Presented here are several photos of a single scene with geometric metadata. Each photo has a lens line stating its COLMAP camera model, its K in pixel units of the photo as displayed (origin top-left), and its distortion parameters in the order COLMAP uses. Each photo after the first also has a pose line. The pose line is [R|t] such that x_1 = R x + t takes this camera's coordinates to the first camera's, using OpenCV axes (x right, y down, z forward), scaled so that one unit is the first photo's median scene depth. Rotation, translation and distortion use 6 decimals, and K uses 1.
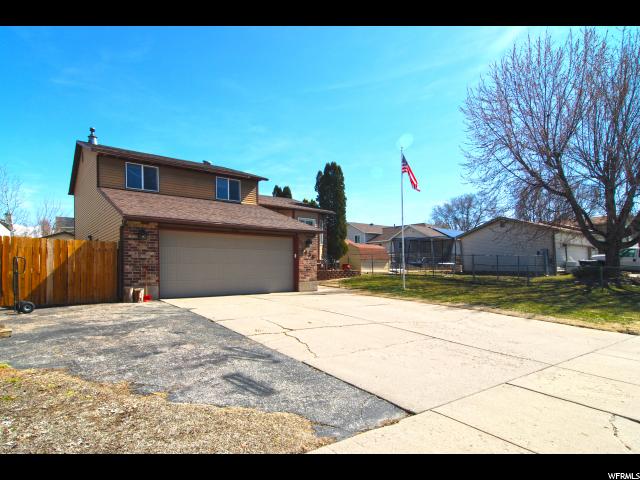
lens RADIAL K [[379.7, 0, 320.0], [0, 379.7, 240.0], [0, 0, 1]] dist [0.025027, 0.000639]
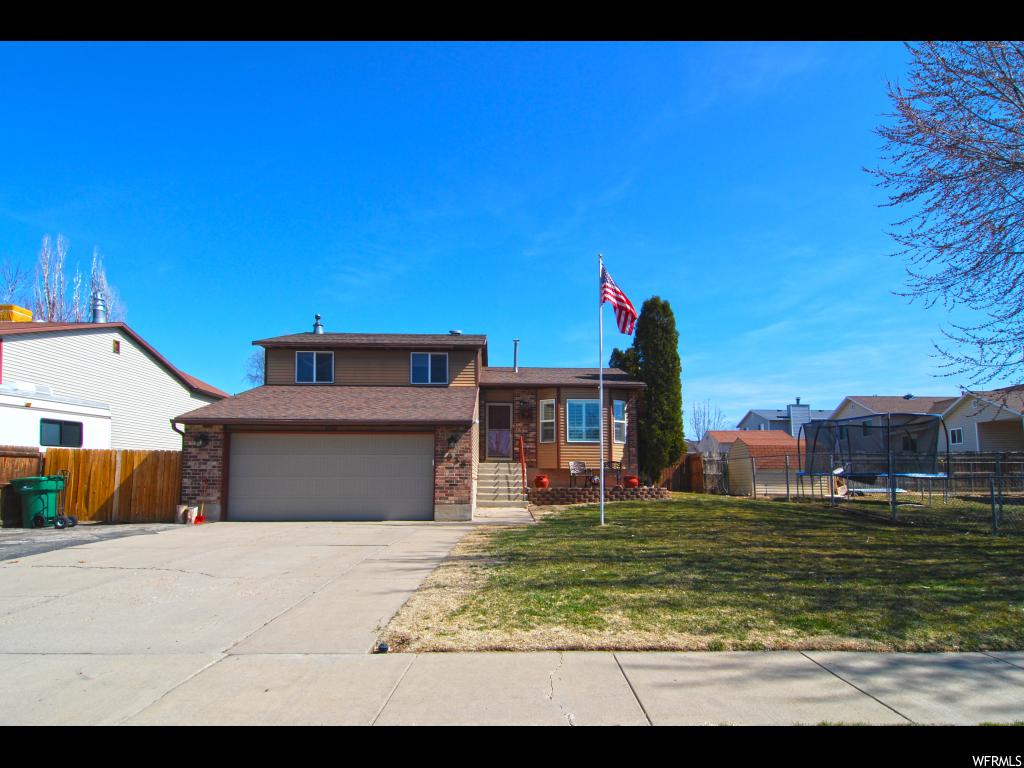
lens RADIAL K [[598.2, 0, 512.0], [0, 598.2, 384.0], [0, 0, 1]] dist [0.005793, 0.000407]
pose [[0.799570, -0.101583, -0.591920, 0.635408], [0.042210, 0.992659, -0.113339, 0.029957], [0.599088, 0.065638, 0.797988, 0.277515]]
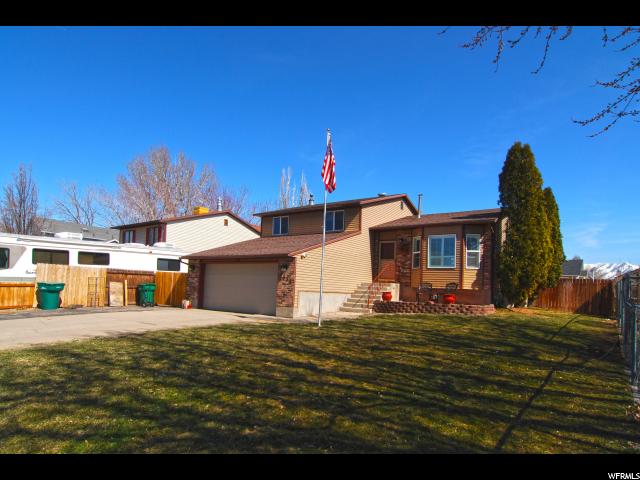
lens RADIAL K [[379.7, 0, 320.0], [0, 379.7, 240.0], [0, 0, 1]] dist [0.025027, 0.000639]
pose [[0.257631, -0.120144, -0.958745, 0.944031], [0.024027, 0.992729, -0.117947, 0.056102], [0.965945, 0.007351, 0.258645, 0.838588]]
